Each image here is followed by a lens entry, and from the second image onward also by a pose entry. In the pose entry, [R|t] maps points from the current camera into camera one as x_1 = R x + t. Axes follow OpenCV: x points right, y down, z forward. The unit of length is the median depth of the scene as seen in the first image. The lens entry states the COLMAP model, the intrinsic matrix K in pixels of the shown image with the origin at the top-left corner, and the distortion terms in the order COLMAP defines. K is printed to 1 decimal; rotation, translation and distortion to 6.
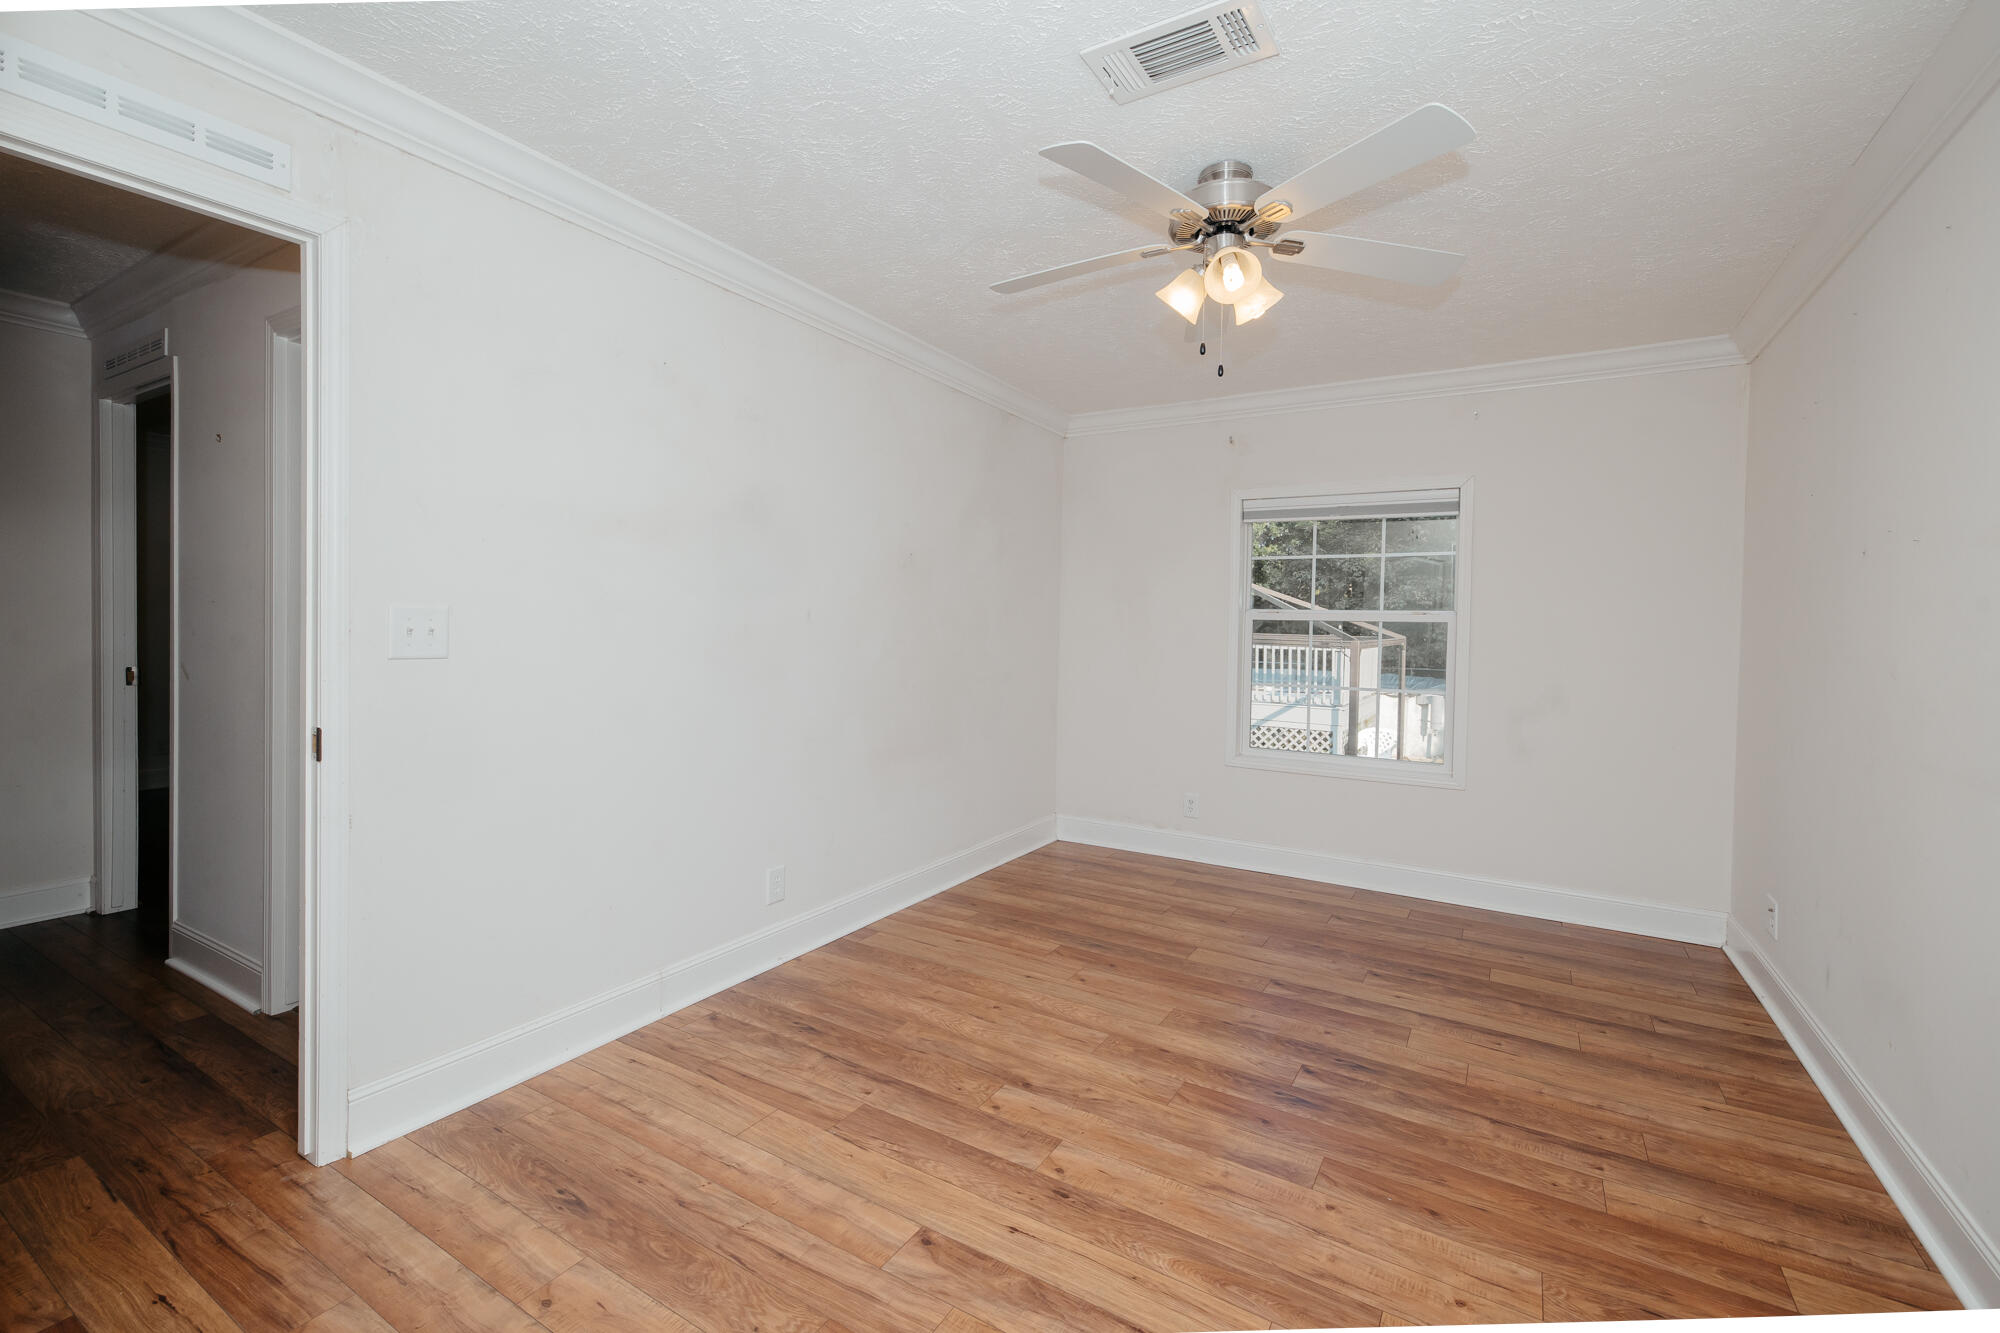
lens RADIAL K [[865.0, 0, 1002.1], [0, 865.0, 631.2], [0, 0, 1]] dist [0.000982, 0.000322]
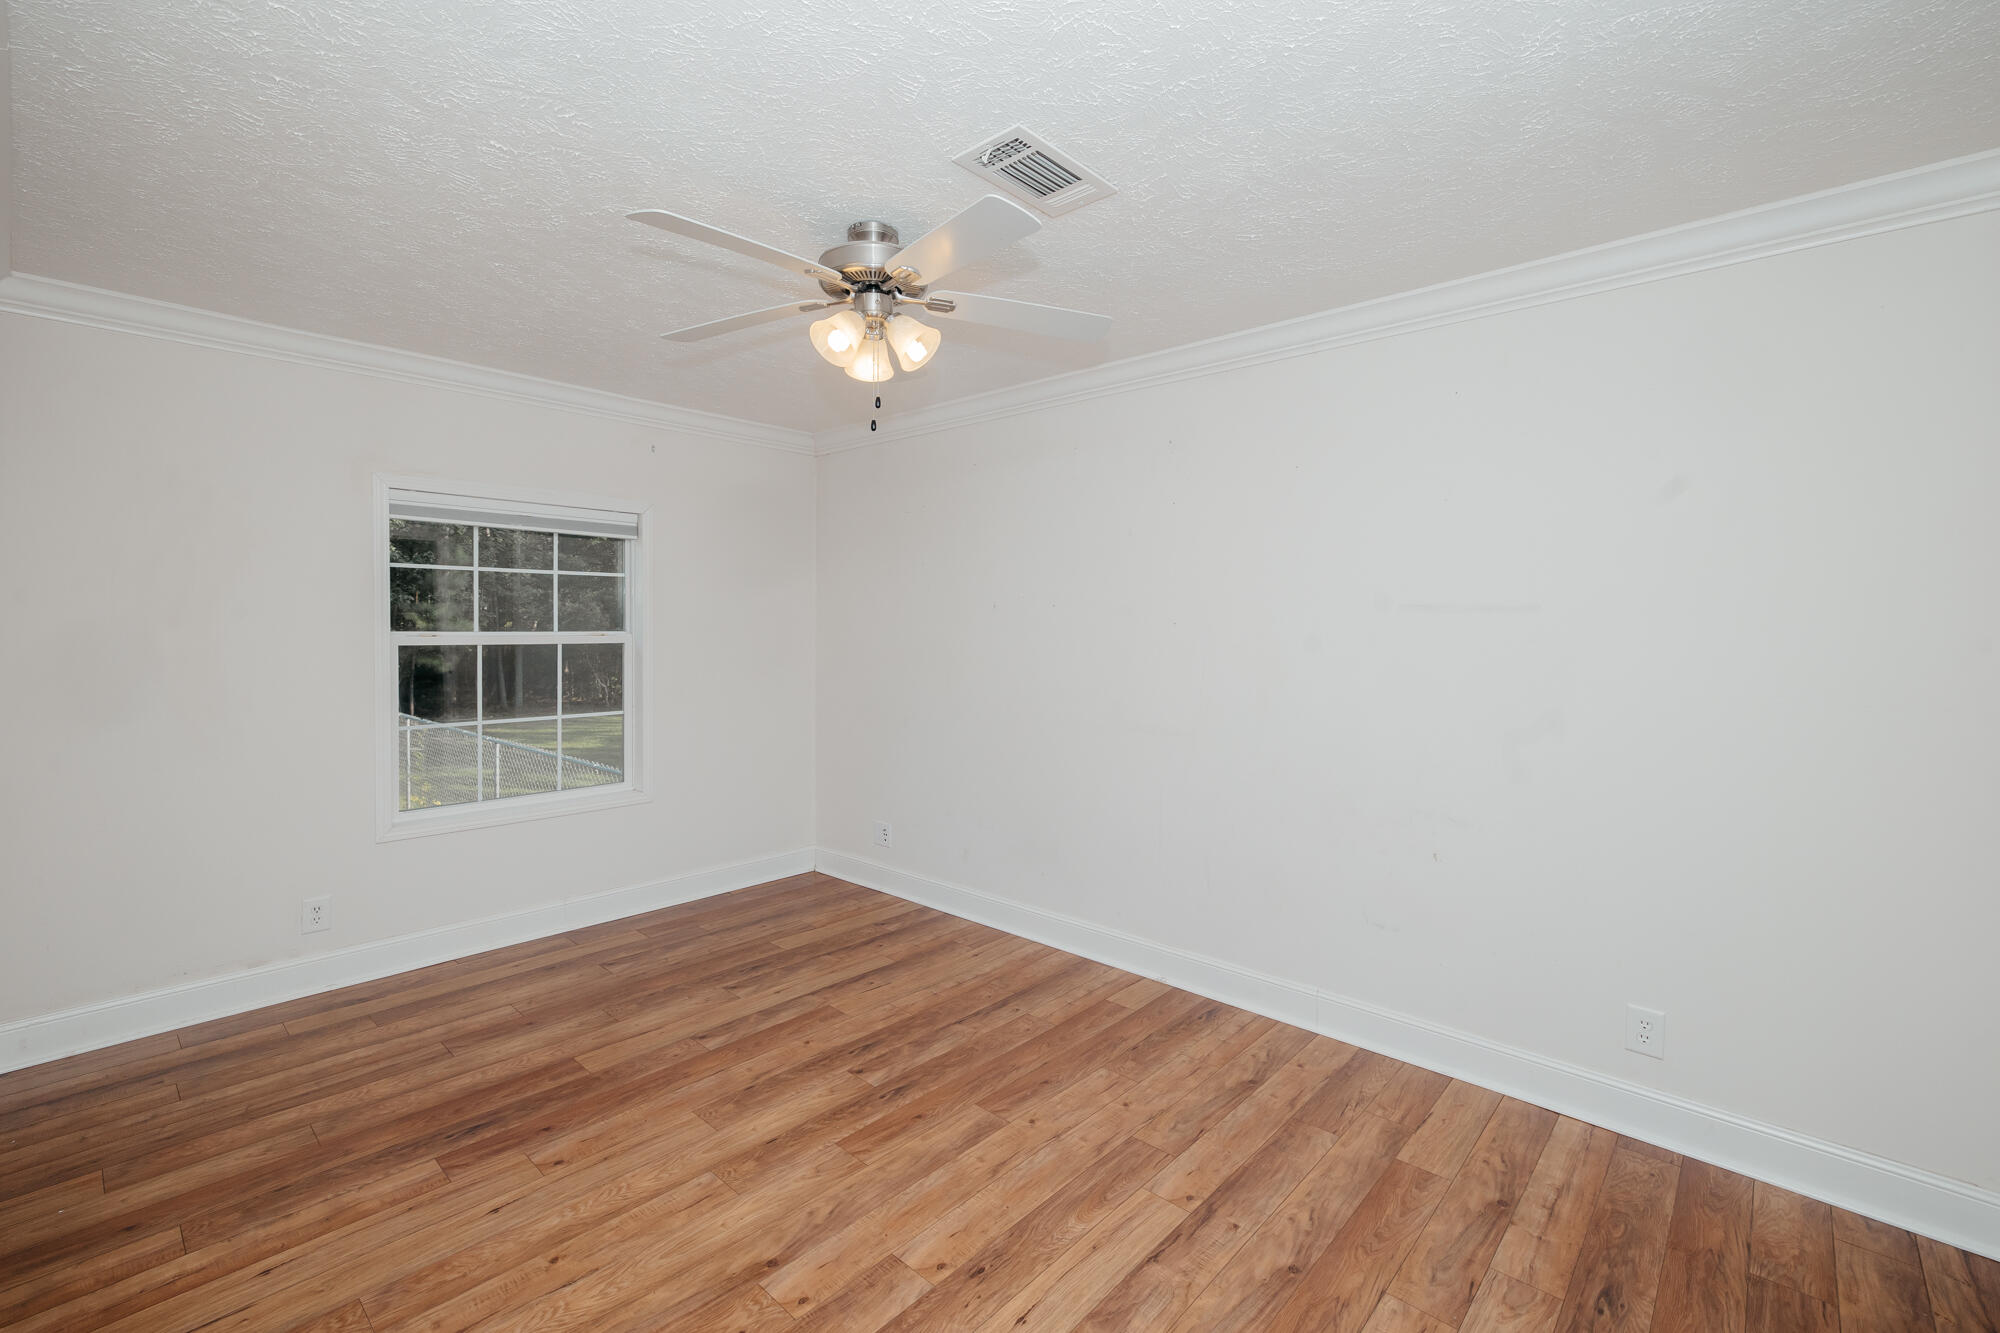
lens RADIAL K [[865.0, 0, 1002.1], [0, 865.0, 631.2], [0, 0, 1]] dist [0.000982, 0.000322]
pose [[0.187237, -0.024413, 0.982011, -0.529261], [0.006358, 0.999700, 0.023641, -0.059180], [-0.982294, 0.001817, 0.187336, 0.479671]]
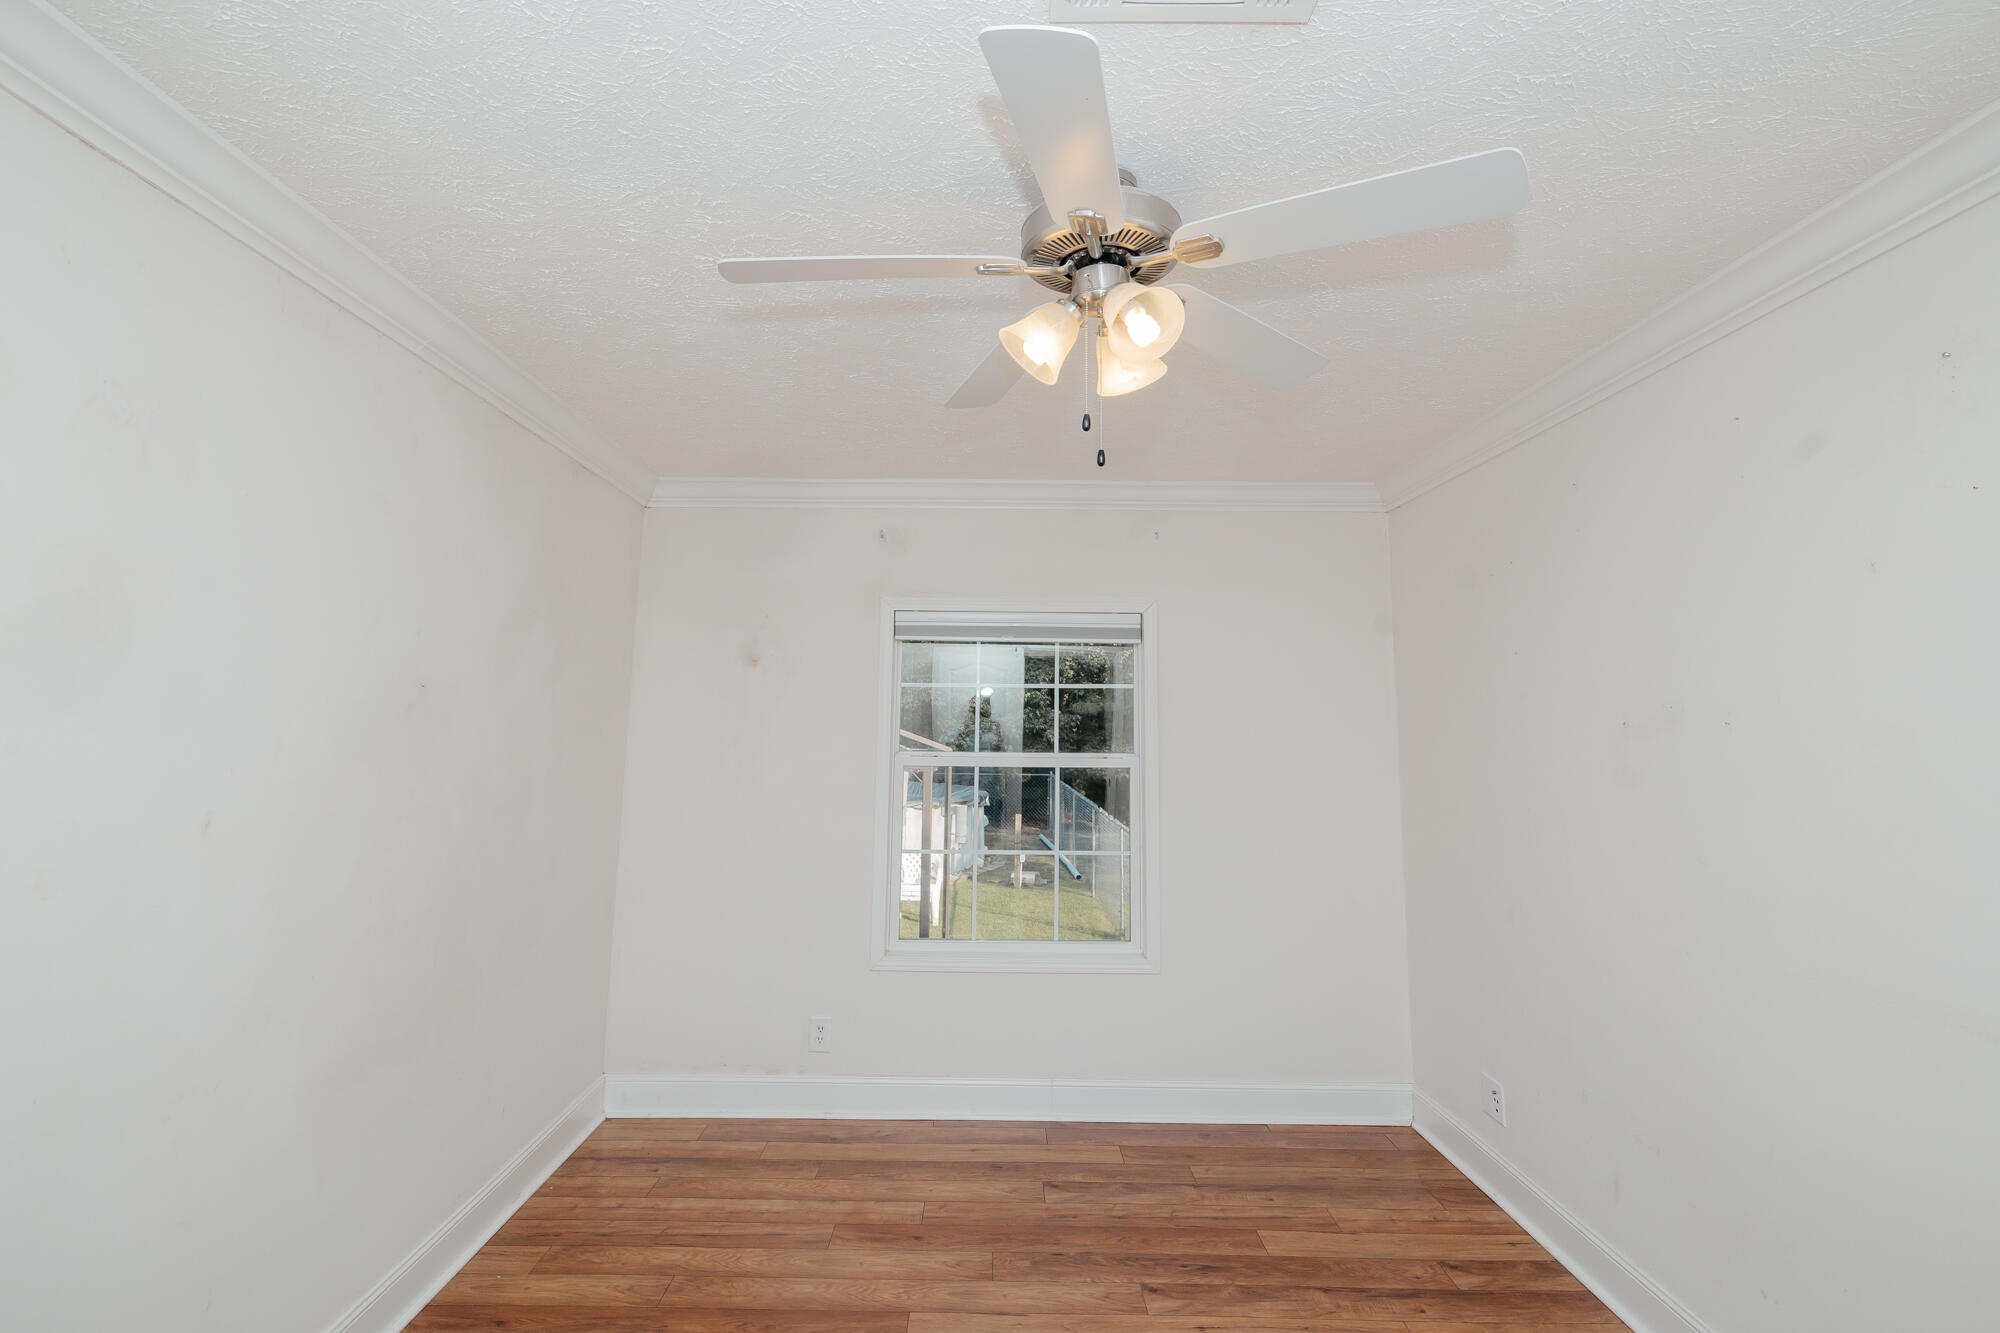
lens RADIAL K [[962.6, 0, 990.2], [0, 962.6, 574.7], [0, 0, 1]] dist [0.002185, 0.000649]
pose [[0.855446, 0.069604, 0.513194, -0.138592], [0.011155, 0.988221, -0.152626, -0.071759], [-0.517772, 0.136288, 0.844593, 0.308788]]
